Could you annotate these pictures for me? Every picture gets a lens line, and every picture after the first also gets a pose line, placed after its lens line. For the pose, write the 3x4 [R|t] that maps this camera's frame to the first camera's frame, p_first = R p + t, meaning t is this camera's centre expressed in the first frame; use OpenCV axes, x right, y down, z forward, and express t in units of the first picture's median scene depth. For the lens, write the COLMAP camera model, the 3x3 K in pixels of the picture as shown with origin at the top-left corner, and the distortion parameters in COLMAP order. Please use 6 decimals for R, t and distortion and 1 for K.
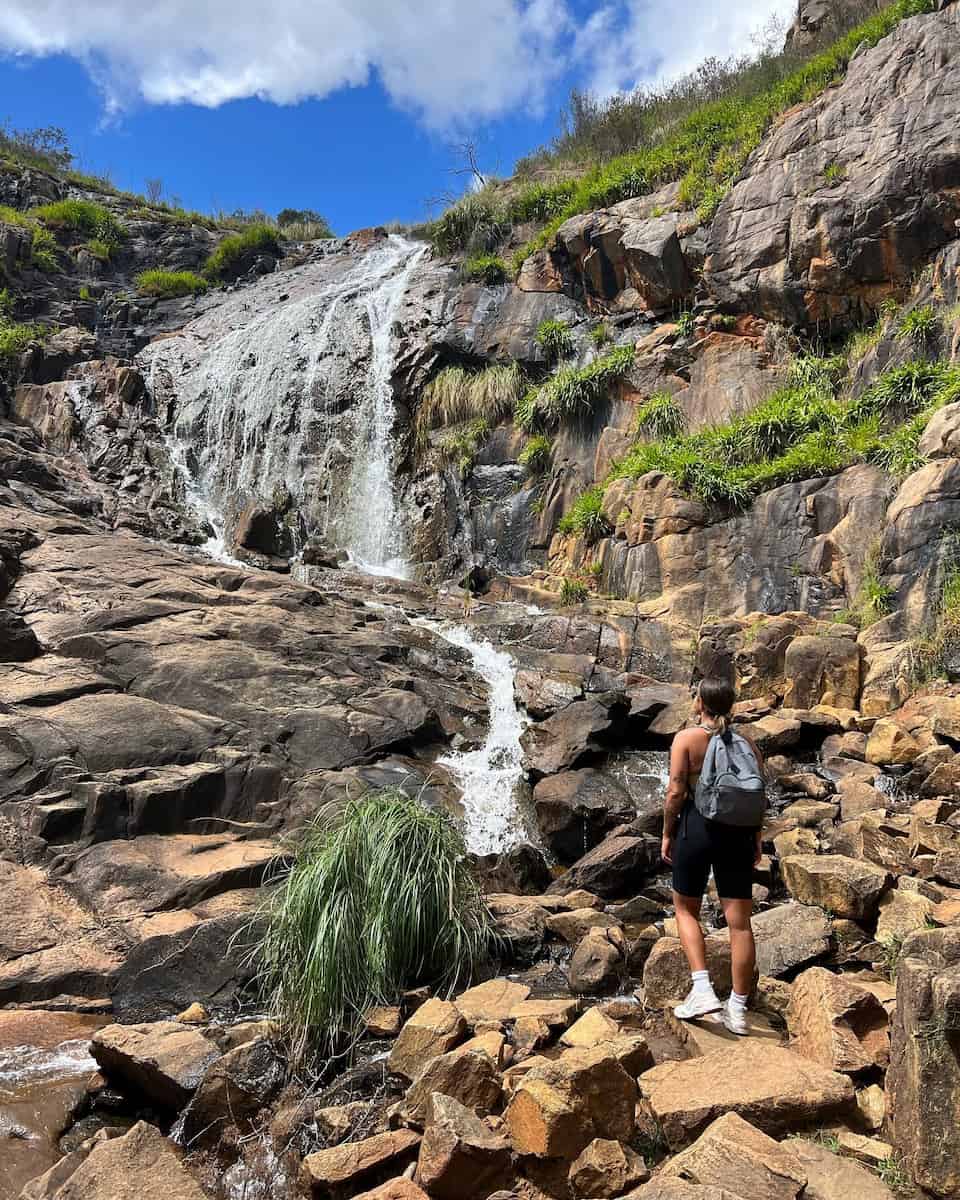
lens RADIAL K [[855.8, 0, 480.0], [0, 855.8, 600.1], [0, 0, 1]] dist [0.012119, 0.003130]
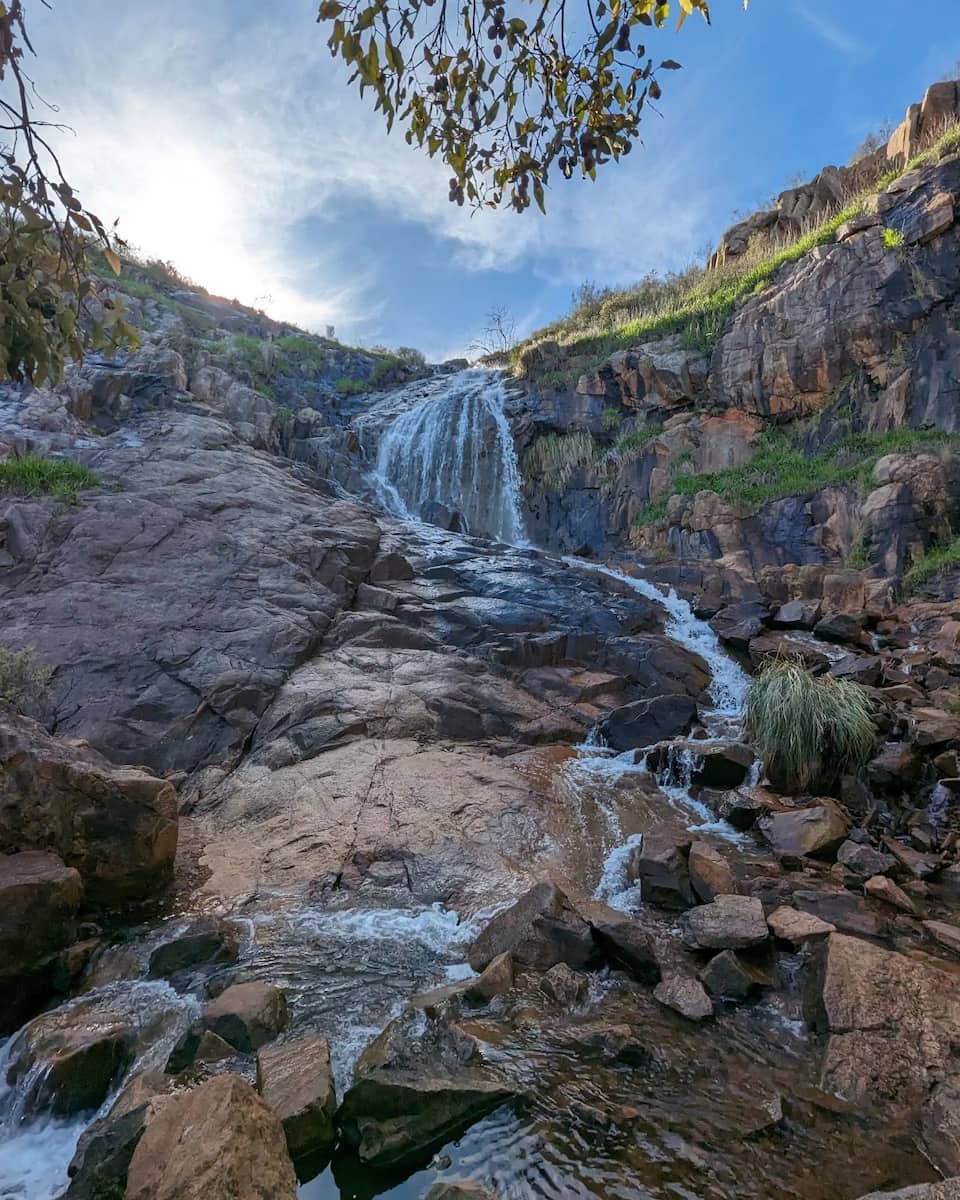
lens RADIAL K [[483.2, 0, 480.2], [0, 483.2, 601.6], [0, 0, 1]] dist [-0.002674, -0.000161]
pose [[0.998926, 0.018259, 0.042579, -0.334210], [-0.020059, 0.998906, 0.042234, 0.054830], [-0.041761, -0.043042, 0.998200, -0.015394]]
